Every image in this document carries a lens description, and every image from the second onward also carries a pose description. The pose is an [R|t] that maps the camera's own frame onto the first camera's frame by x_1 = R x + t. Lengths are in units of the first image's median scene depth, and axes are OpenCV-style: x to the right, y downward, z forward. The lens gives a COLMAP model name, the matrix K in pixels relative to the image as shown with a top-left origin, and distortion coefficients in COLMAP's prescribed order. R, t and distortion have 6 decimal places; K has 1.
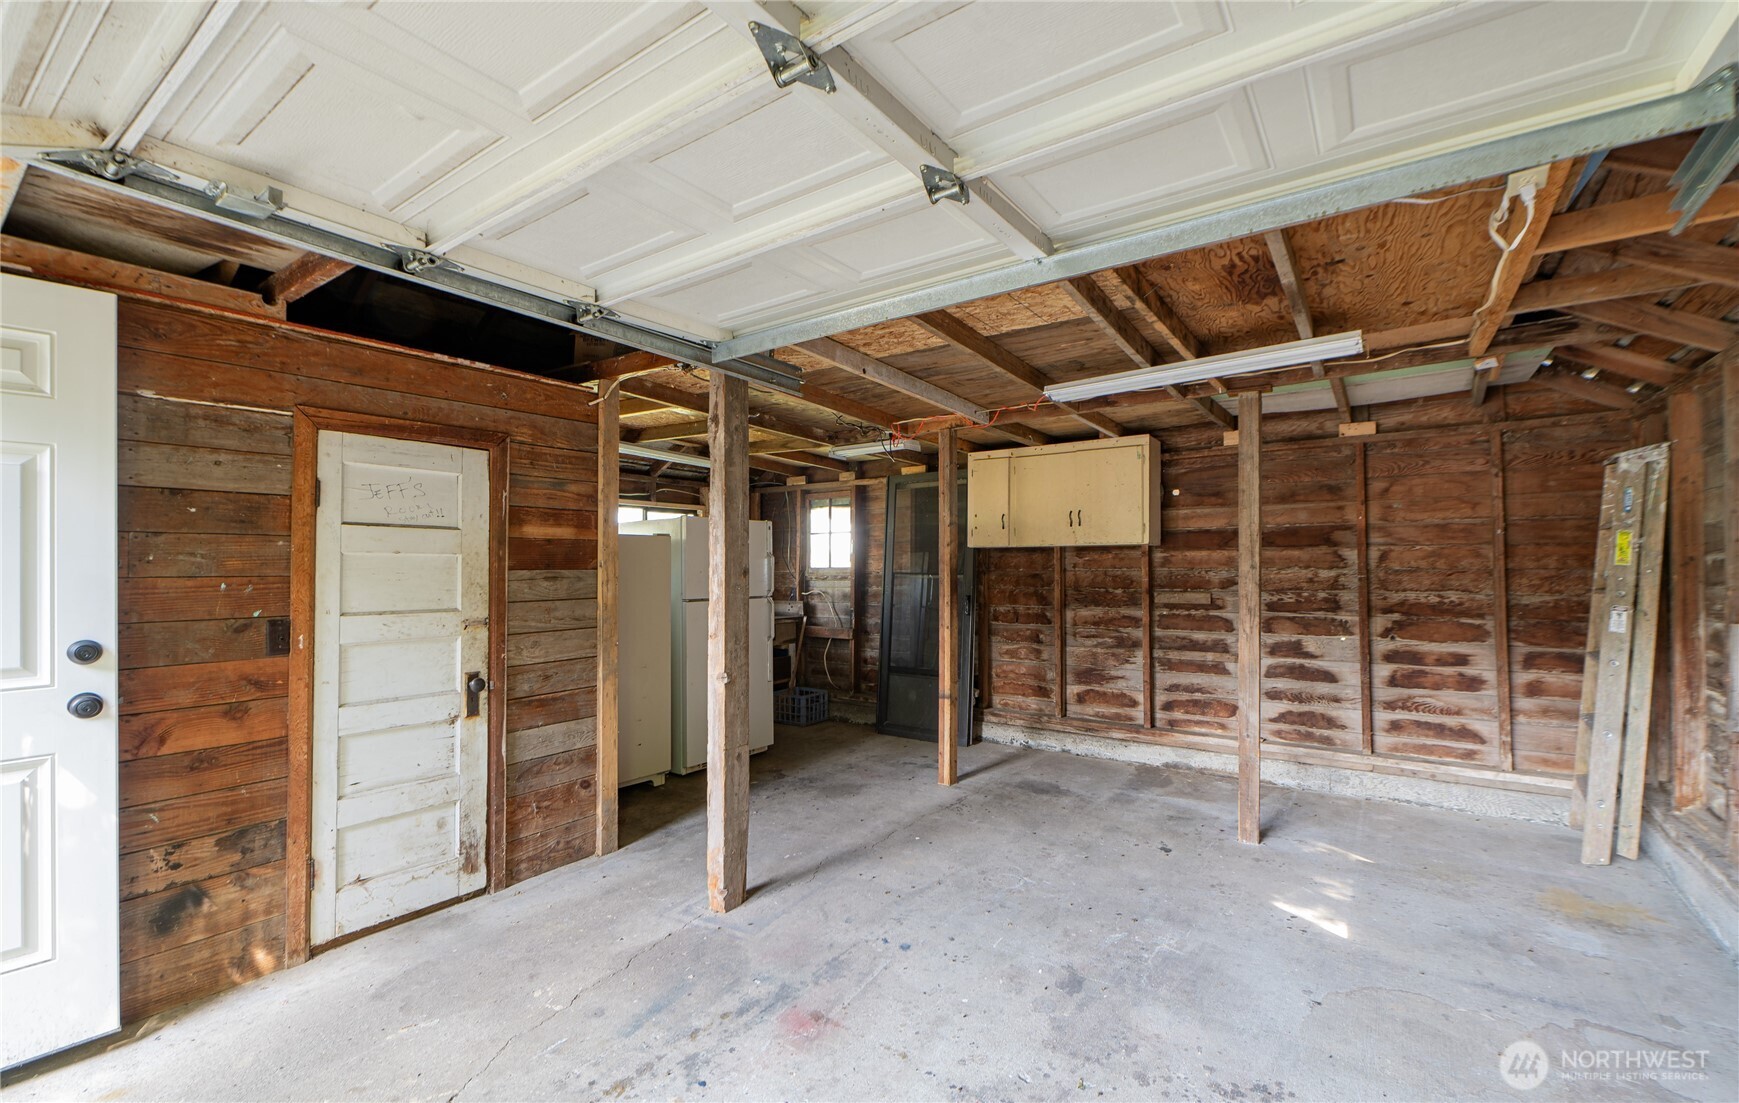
lens RADIAL K [[747.9, 0, 866.3], [0, 747.9, 573.8], [0, 0, 1]] dist [-0.000879, -0.000170]
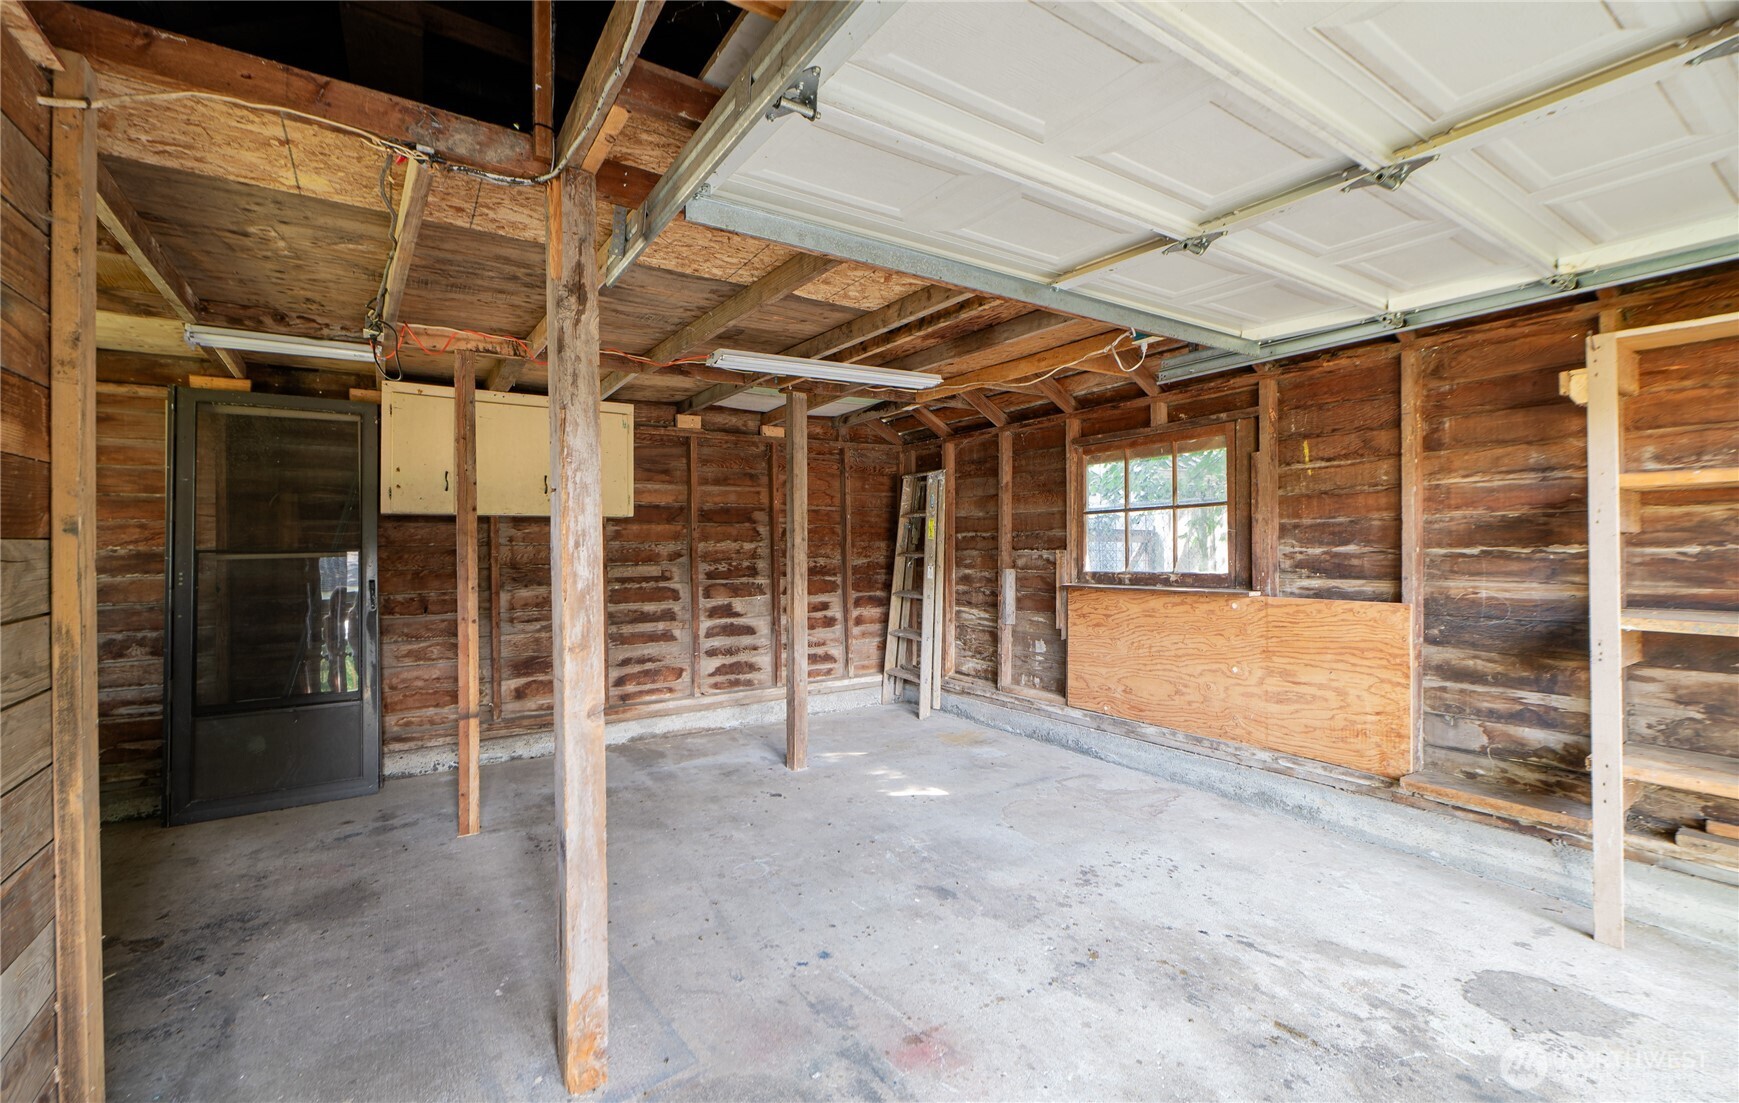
lens RADIAL K [[745.0, 0, 905.9], [0, 745.0, 559.9], [0, 0, 1]] dist [-0.001090, -0.000275]
pose [[0.333967, -0.022142, 0.942325, -0.444982], [0.011965, 0.999743, 0.019251, 0.002080], [-0.942509, 0.004846, 0.334146, 0.354765]]
